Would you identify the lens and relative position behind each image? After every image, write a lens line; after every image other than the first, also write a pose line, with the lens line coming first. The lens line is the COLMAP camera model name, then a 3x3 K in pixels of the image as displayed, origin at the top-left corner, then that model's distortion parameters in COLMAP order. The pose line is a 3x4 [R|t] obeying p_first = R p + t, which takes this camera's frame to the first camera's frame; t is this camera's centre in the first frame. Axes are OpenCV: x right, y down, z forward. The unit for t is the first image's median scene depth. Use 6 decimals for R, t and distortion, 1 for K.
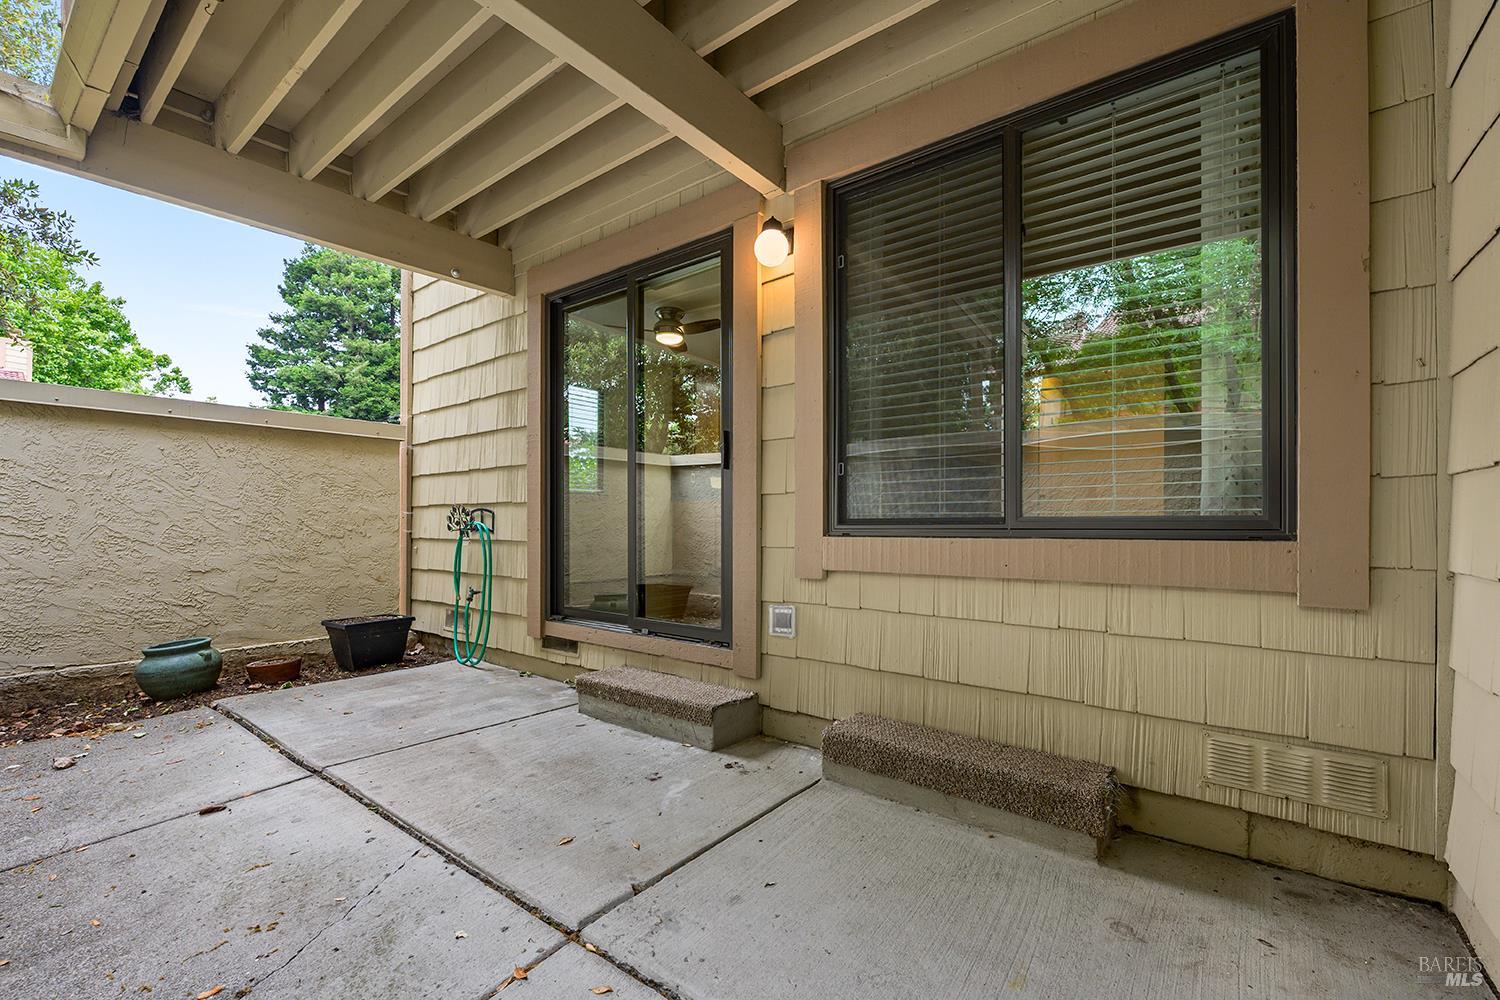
lens RADIAL K [[625.5, 0, 732.3], [0, 625.5, 498.7], [0, 0, 1]] dist [-0.004907, -0.000334]
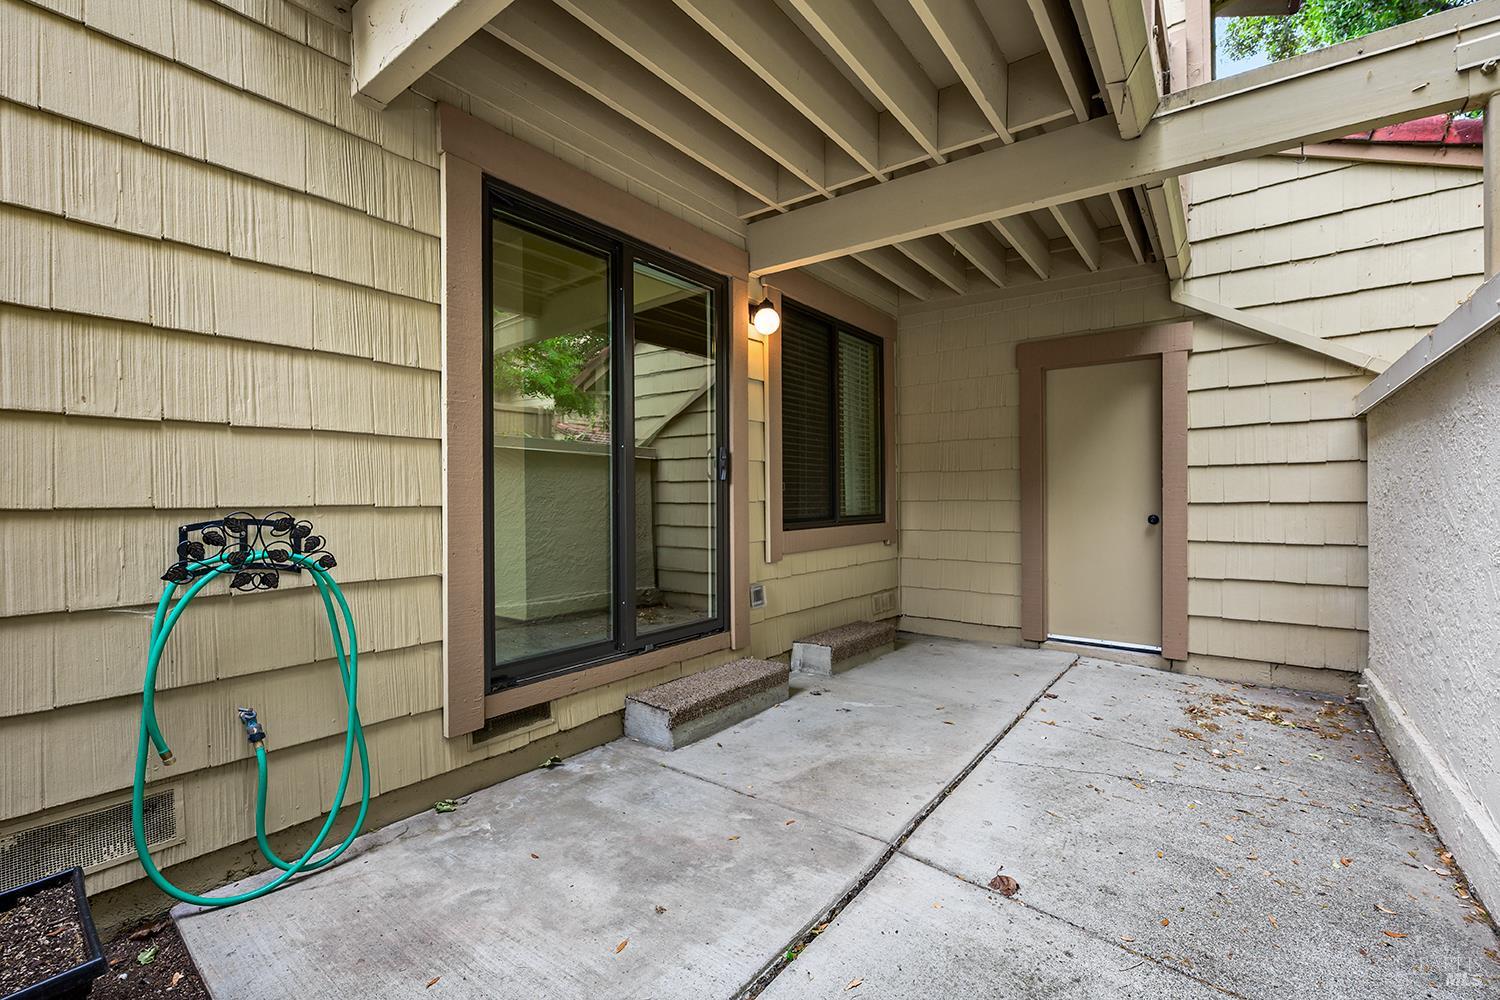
lens RADIAL K [[623.5, 0, 752.6], [0, 623.5, 472.2], [0, 0, 1]] dist [-0.000376, 0.000036]
pose [[-0.001246, 0.041074, 0.999155, -1.078704], [-0.034783, 0.998550, -0.041093, -0.014126], [-0.999394, -0.034805, 0.000185, 0.858898]]
